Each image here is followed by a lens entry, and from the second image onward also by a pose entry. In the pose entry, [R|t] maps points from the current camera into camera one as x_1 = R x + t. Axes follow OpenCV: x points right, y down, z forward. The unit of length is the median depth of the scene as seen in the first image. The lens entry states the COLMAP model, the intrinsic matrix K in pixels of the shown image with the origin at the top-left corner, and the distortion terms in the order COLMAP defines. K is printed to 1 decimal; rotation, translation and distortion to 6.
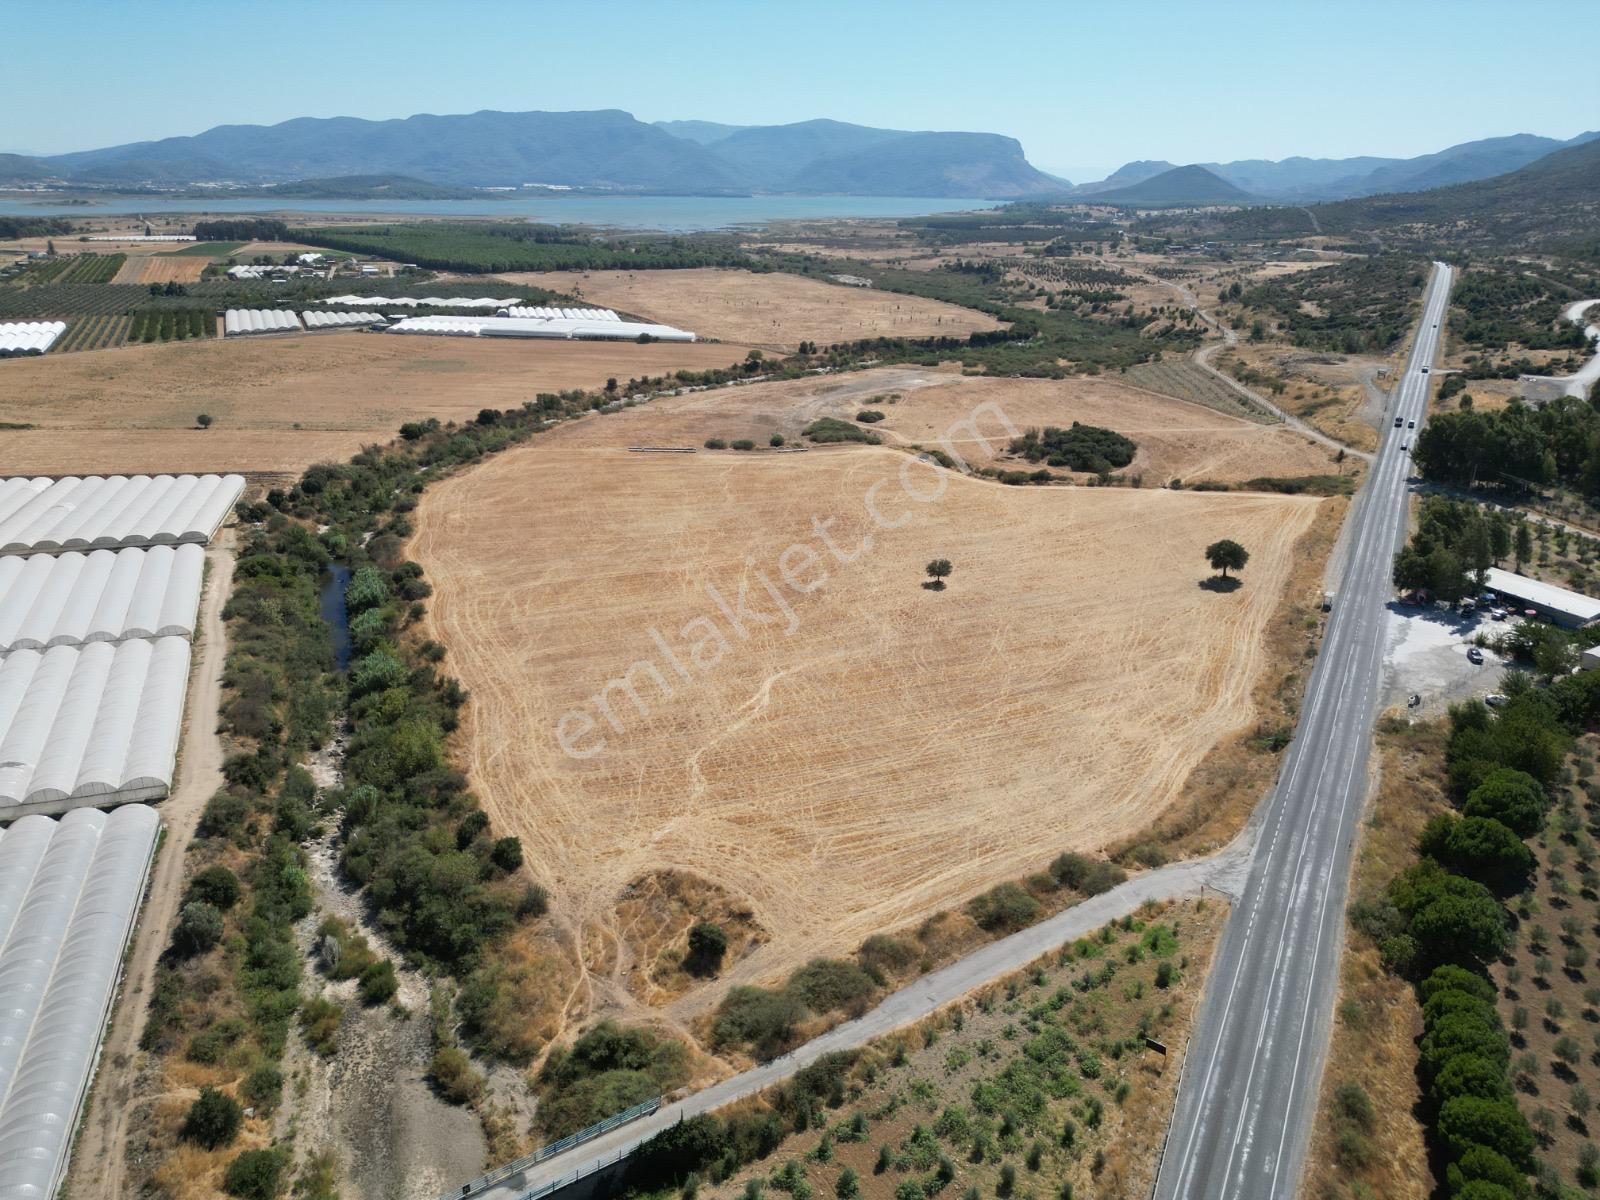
lens RADIAL K [[1131.4, 0, 803.3], [0, 1131.4, 601.1], [0, 0, 1]] dist [0.069585, -0.069594]
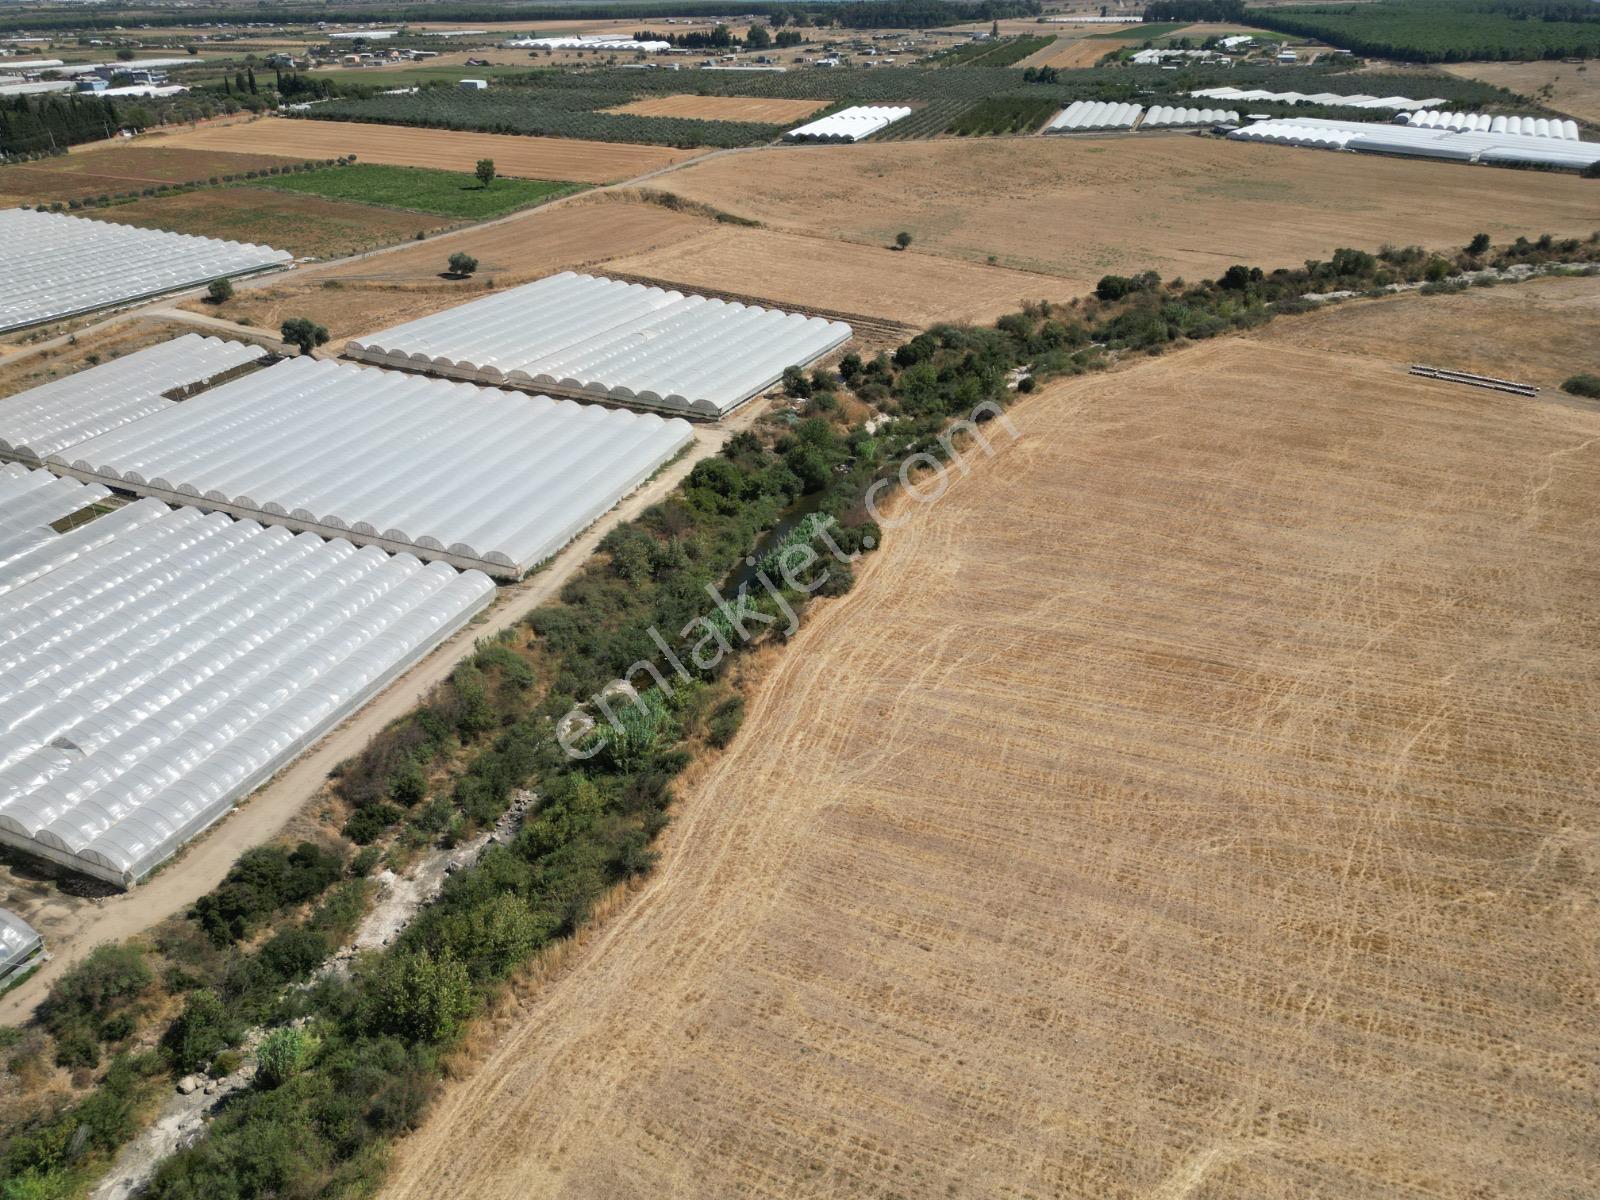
lens RADIAL K [[1120.5, 0, 803.6], [0, 1120.5, 606.0], [0, 0, 1]] dist [0.079575, -0.082382]
pose [[0.719958, 0.321344, -0.615142, 0.022218], [-0.215672, 0.946057, 0.241789, -0.079366], [0.659656, -0.041409, 0.750426, 0.285598]]
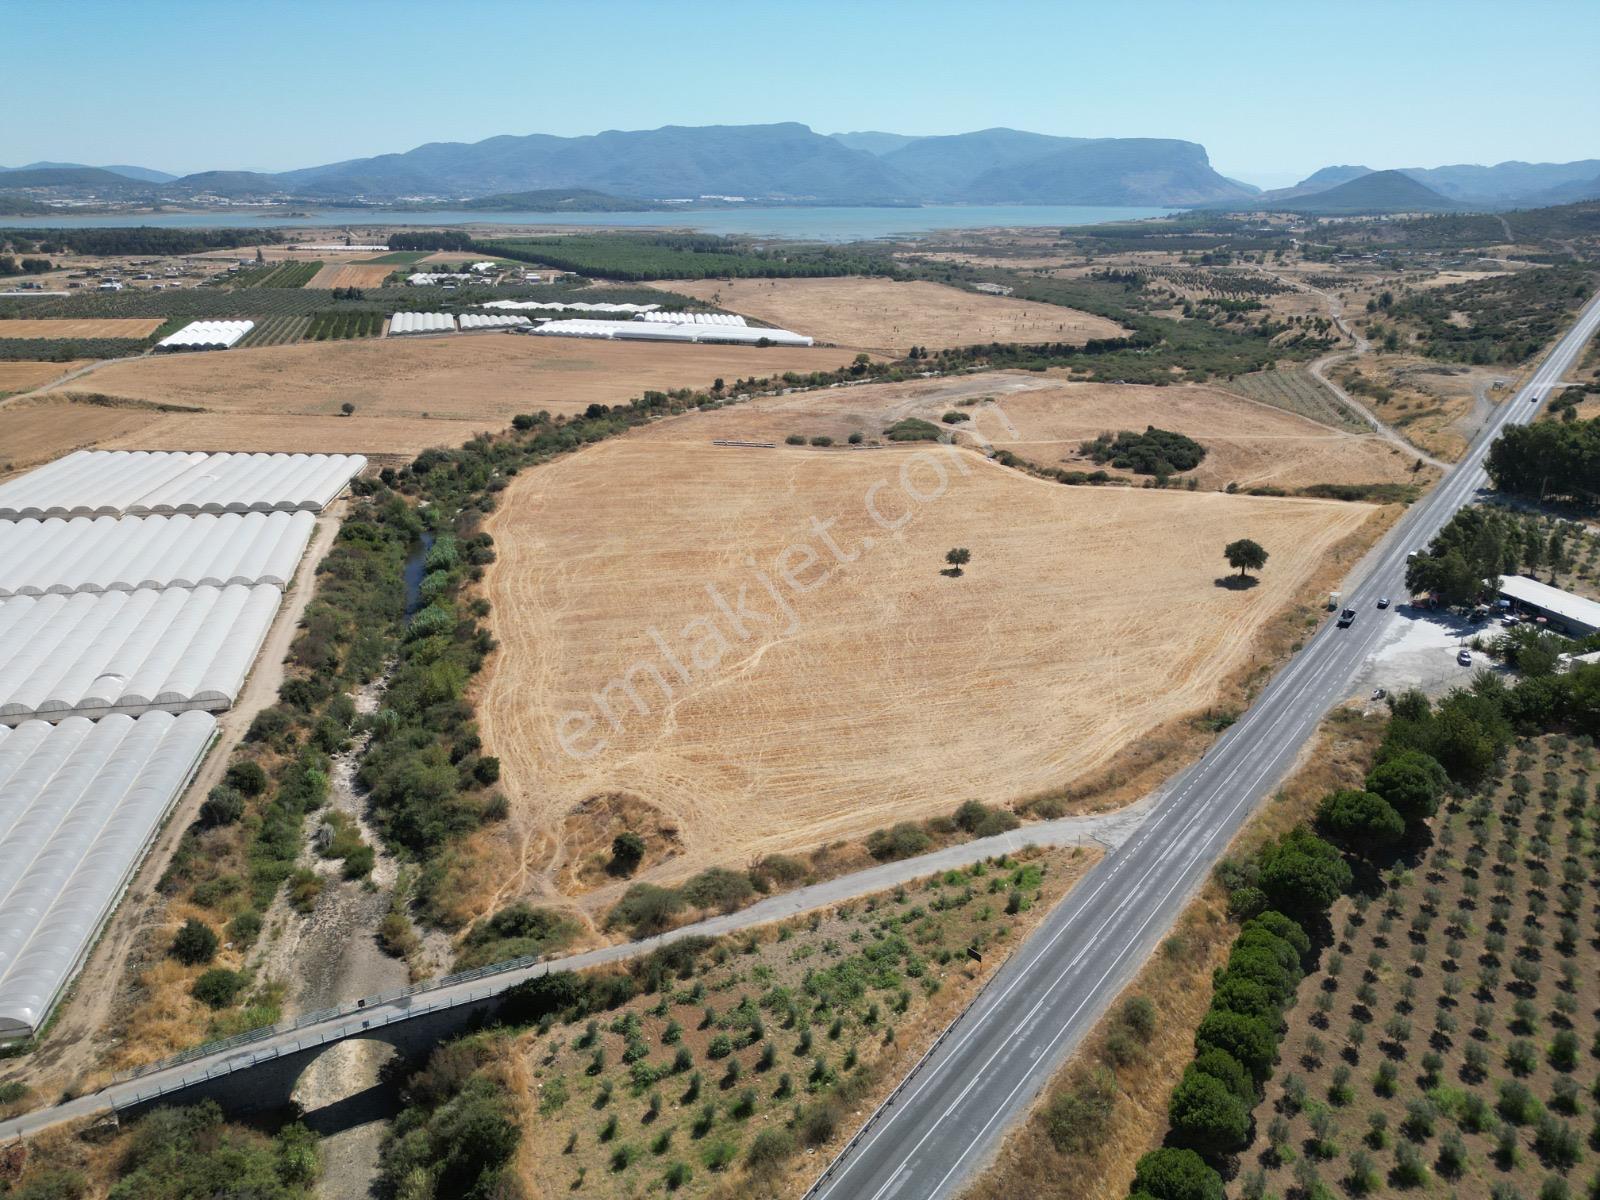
lens RADIAL K [[1128.5, 0, 802.0], [0, 1128.5, 602.1], [0, 0, 1]] dist [0.075317, -0.078707]
pose [[0.989379, 0.043930, -0.138560, 0.071153], [-0.044830, 0.998989, -0.003380, 0.013591], [0.138271, 0.009556, 0.990348, -0.034583]]
